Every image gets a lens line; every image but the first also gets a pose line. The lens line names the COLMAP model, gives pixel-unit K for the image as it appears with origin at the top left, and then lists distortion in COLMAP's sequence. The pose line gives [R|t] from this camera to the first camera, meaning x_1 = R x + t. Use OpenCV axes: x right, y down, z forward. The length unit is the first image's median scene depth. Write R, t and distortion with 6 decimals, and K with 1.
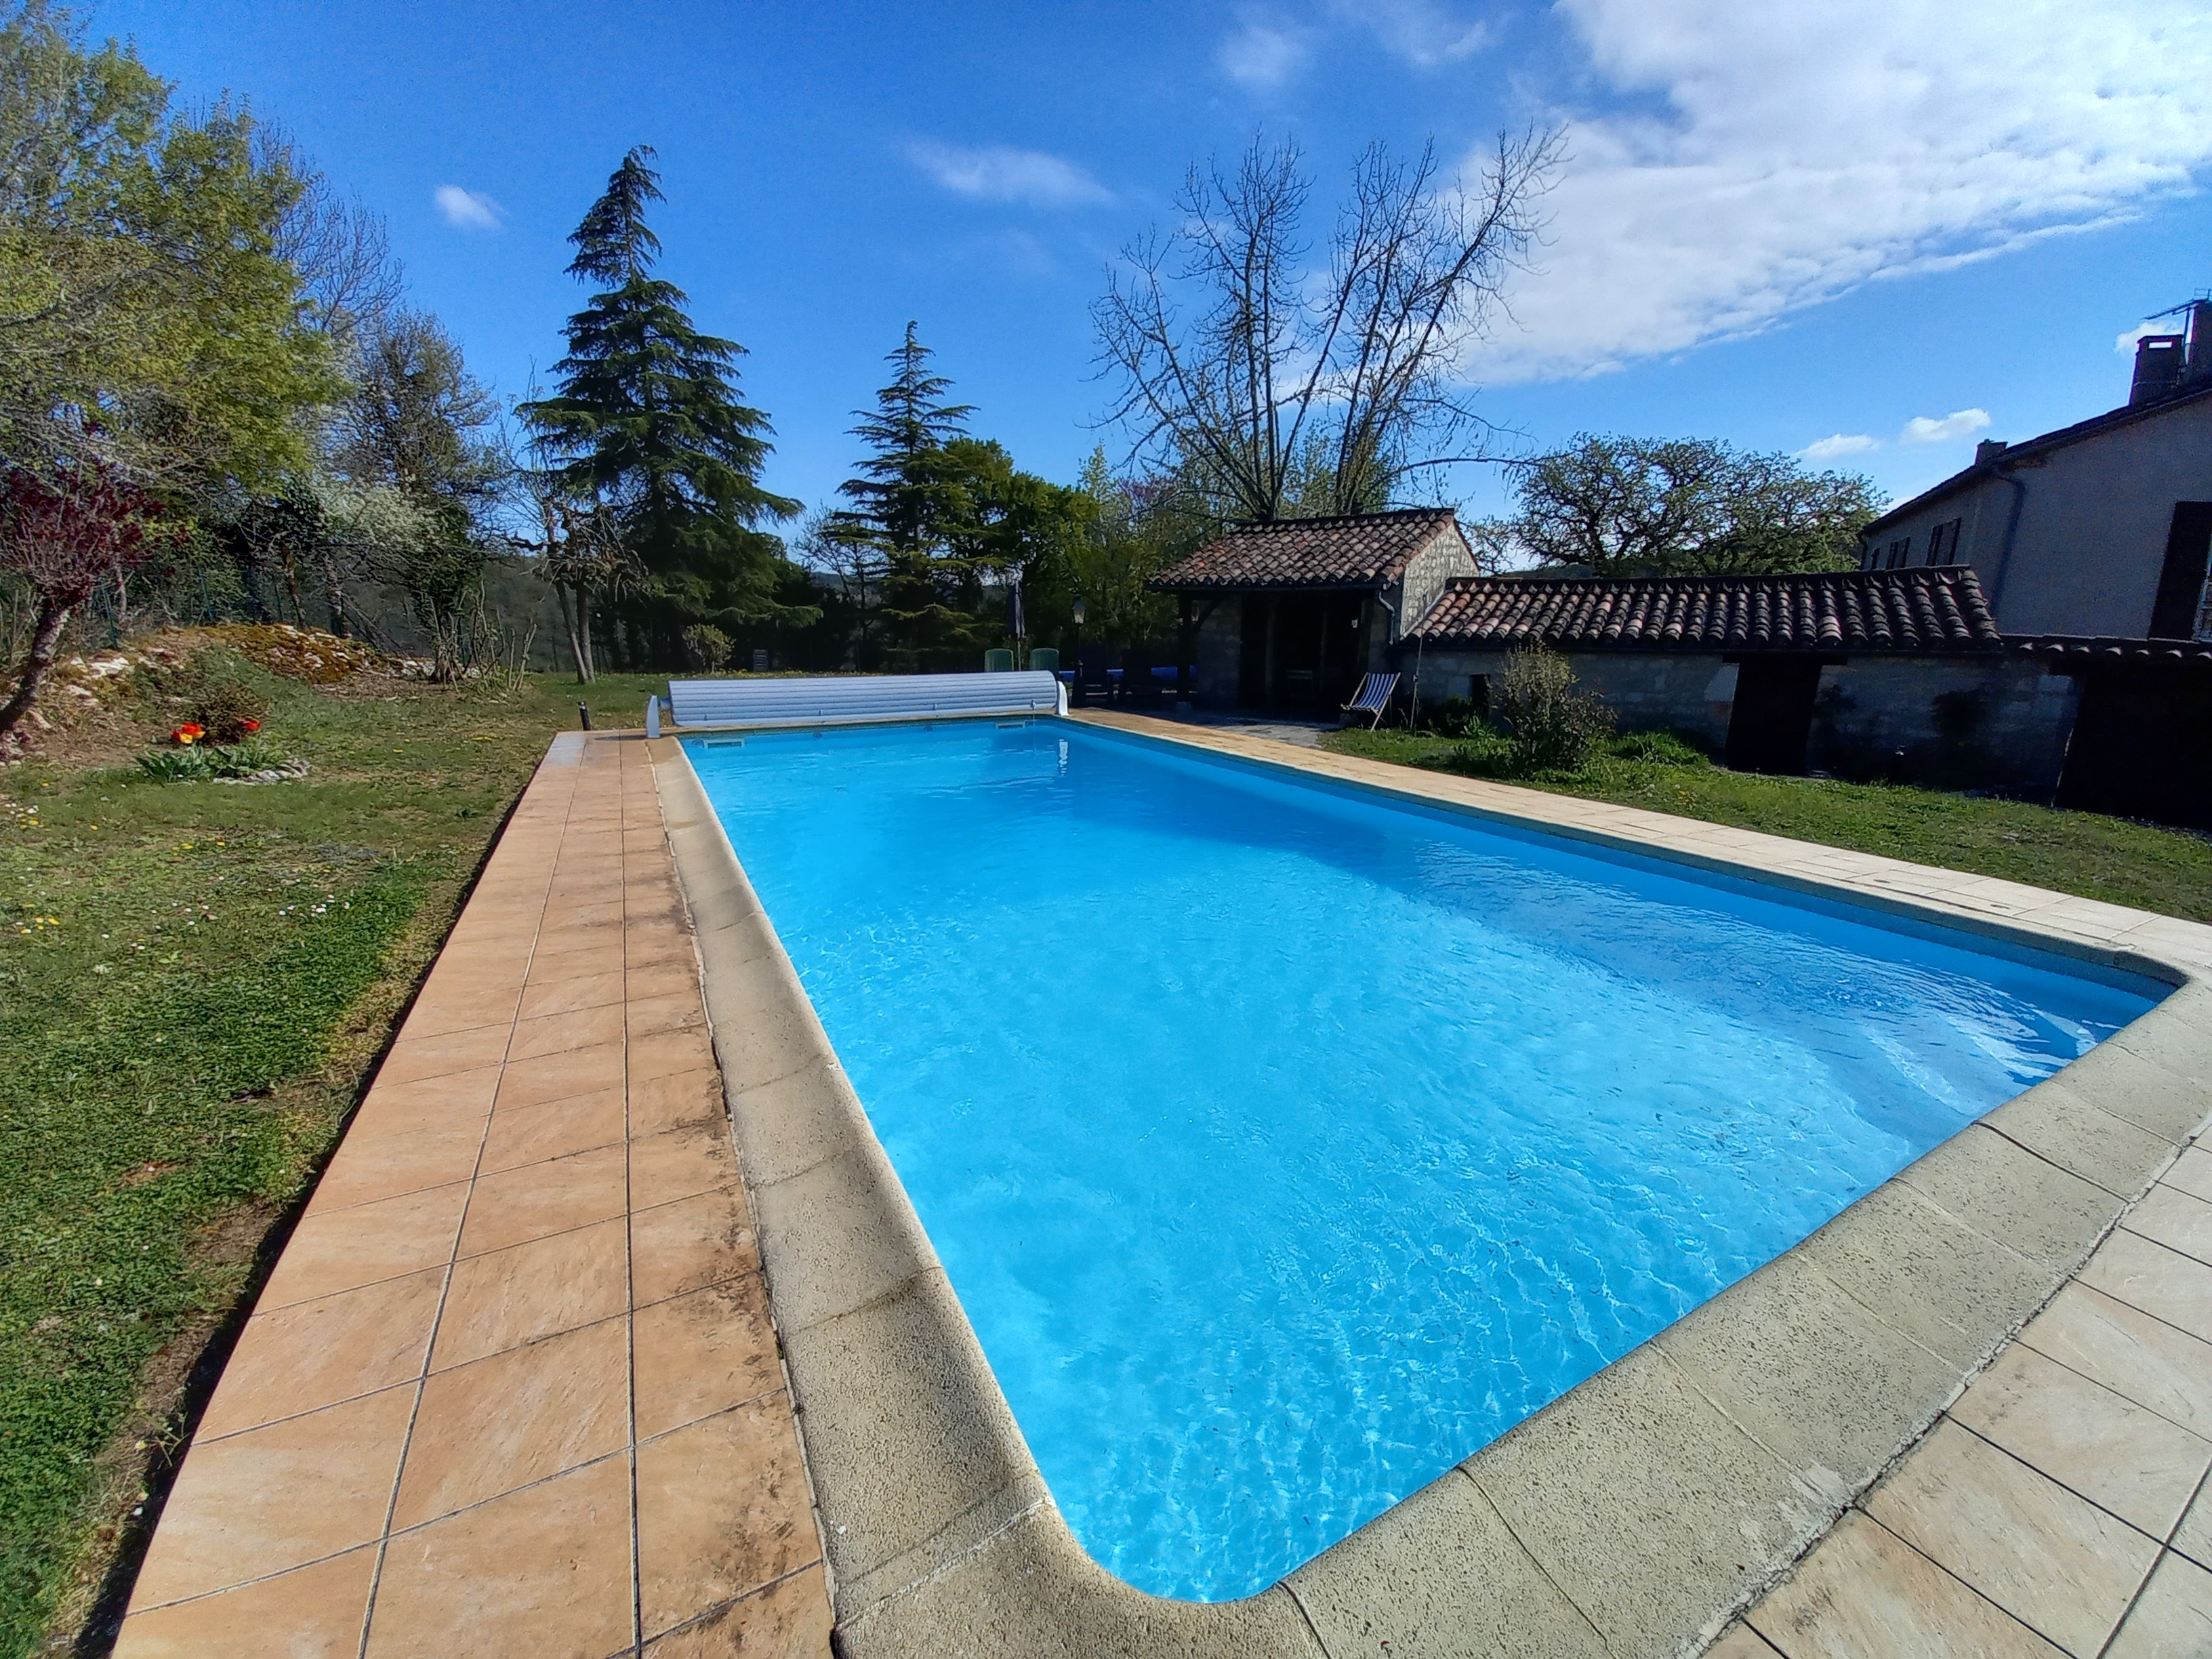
lens RADIAL K [[884.4, 0, 1106.0], [0, 884.4, 829.5], [0, 0, 1]] dist [-0.000297, -0.000086]
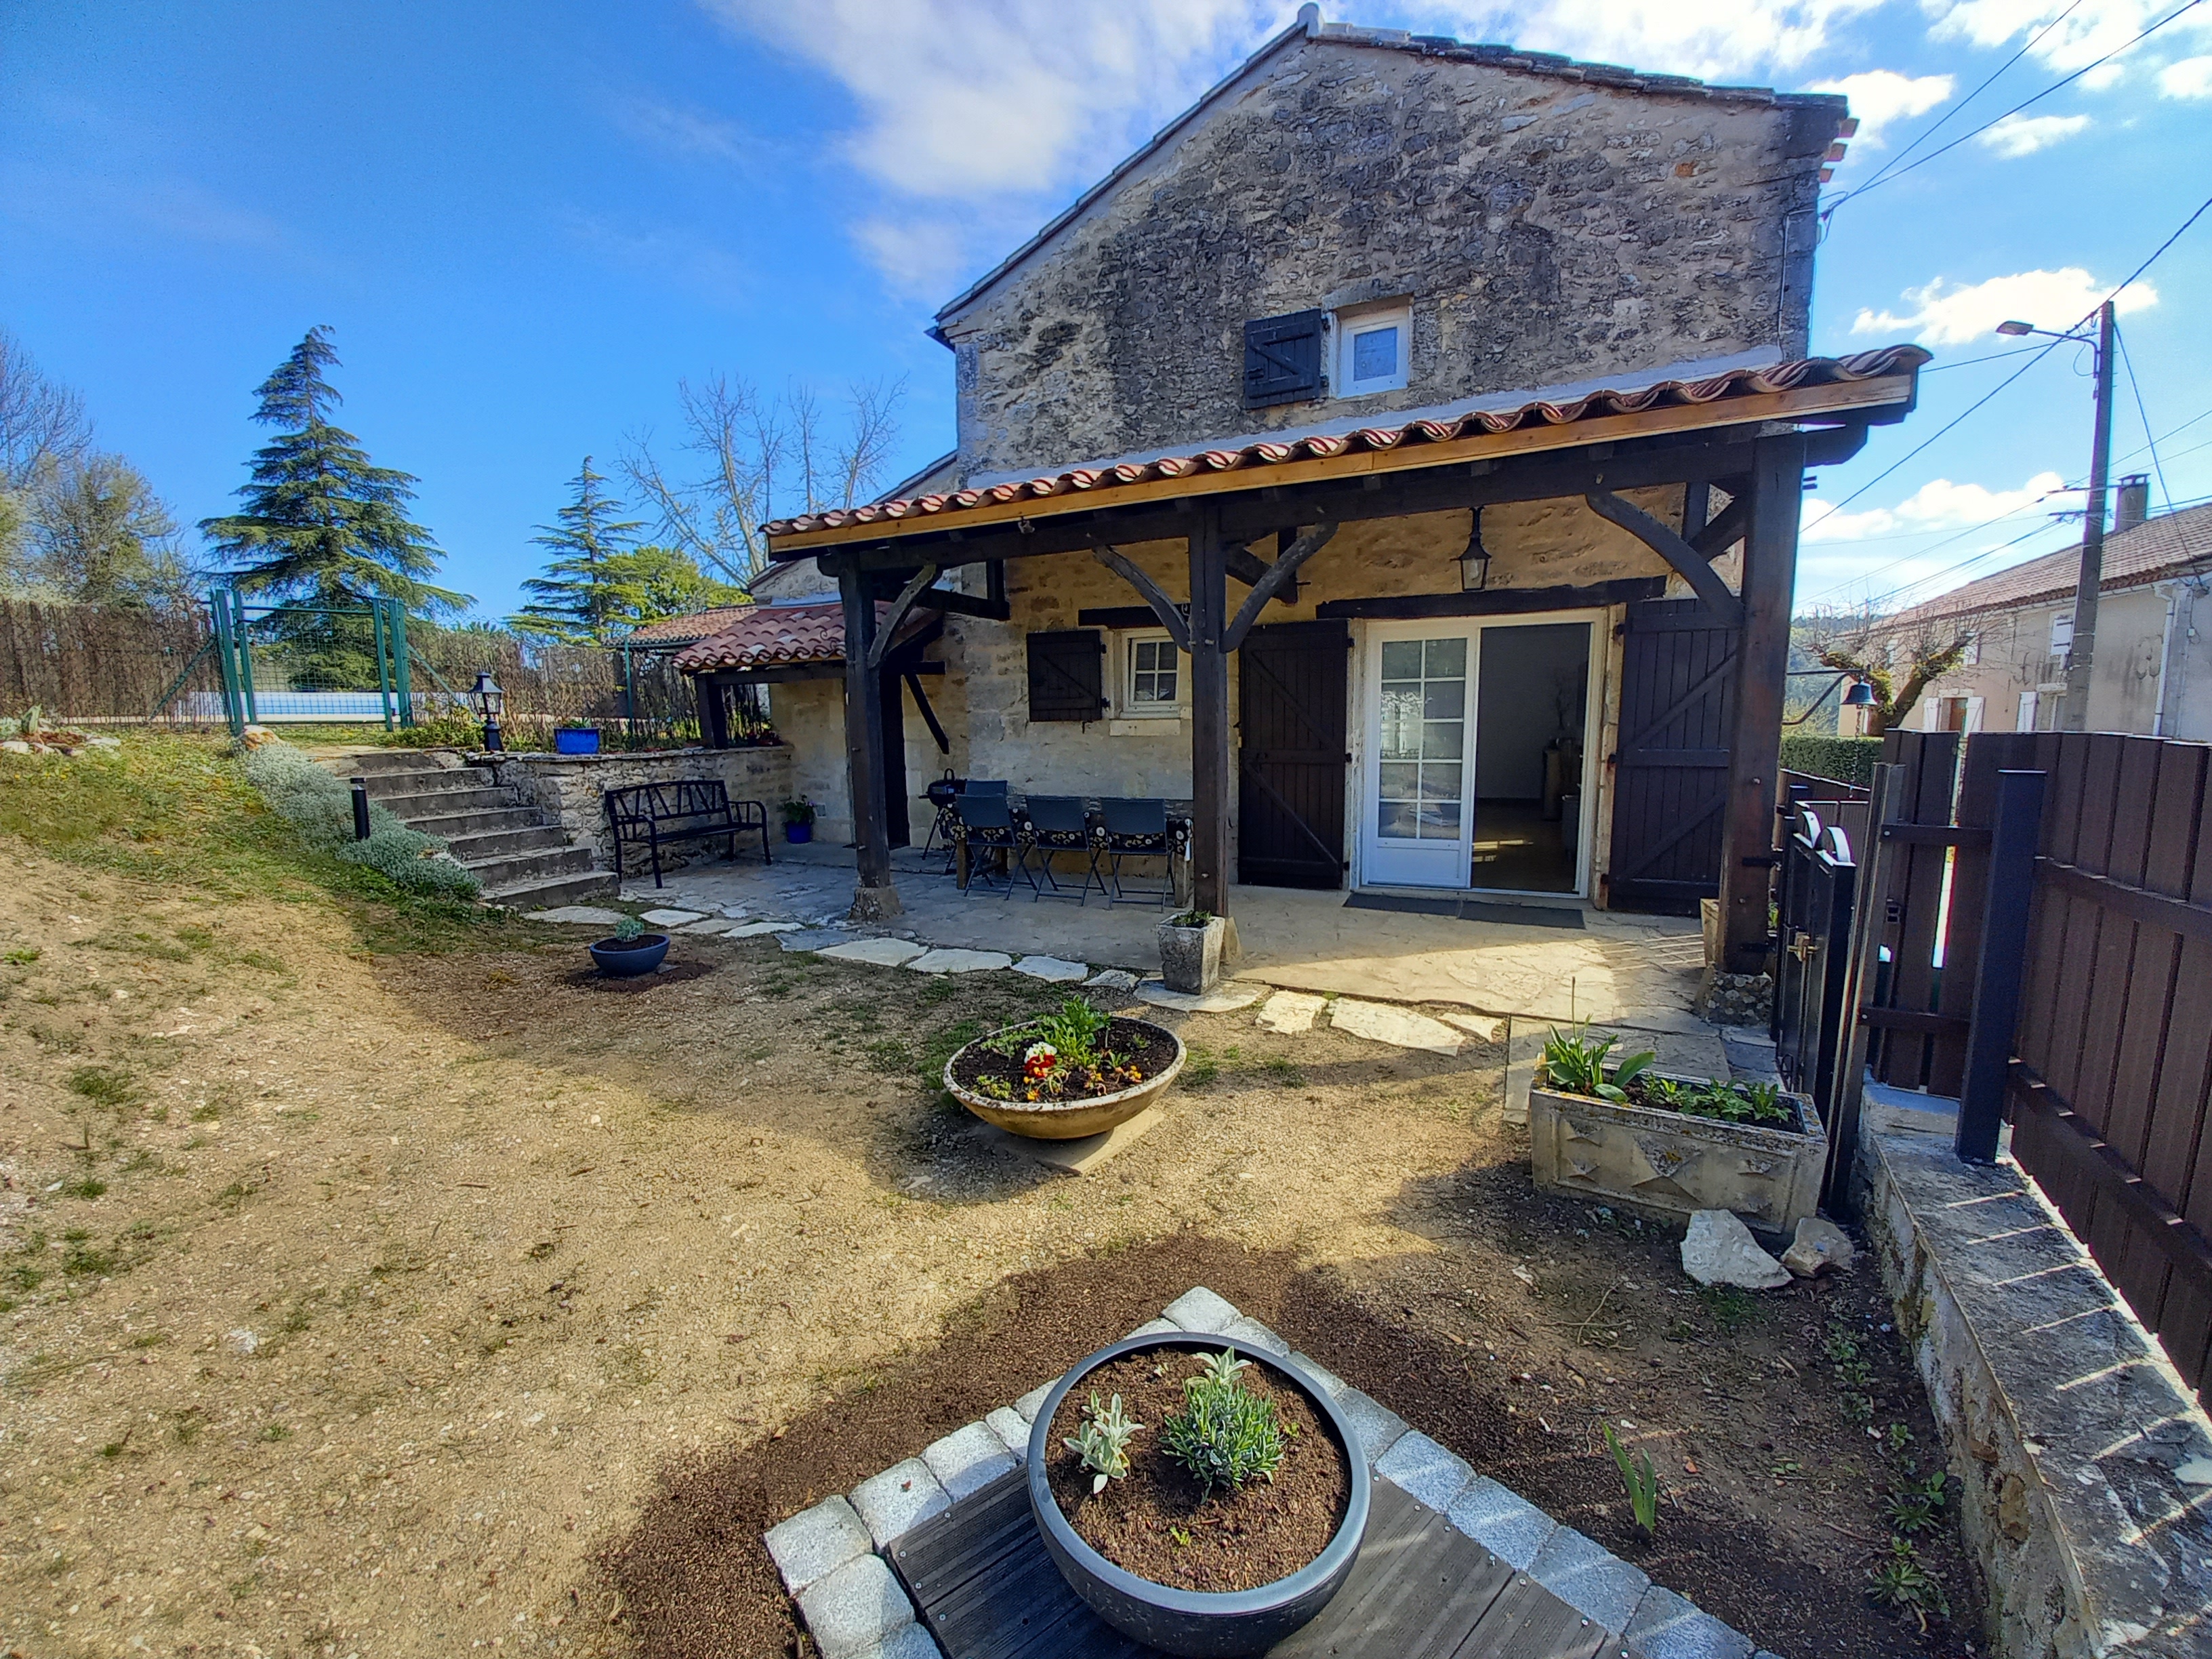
lens RADIAL K [[884.4, 0, 1106.0], [0, 884.4, 829.5], [0, 0, 1]] dist [-0.000297, -0.000086]
pose [[0.977263, -0.057886, 0.203979, 0.274732], [0.079632, 0.991789, -0.100064, 0.162497], [-0.196511, 0.114032, 0.973848, -0.376813]]
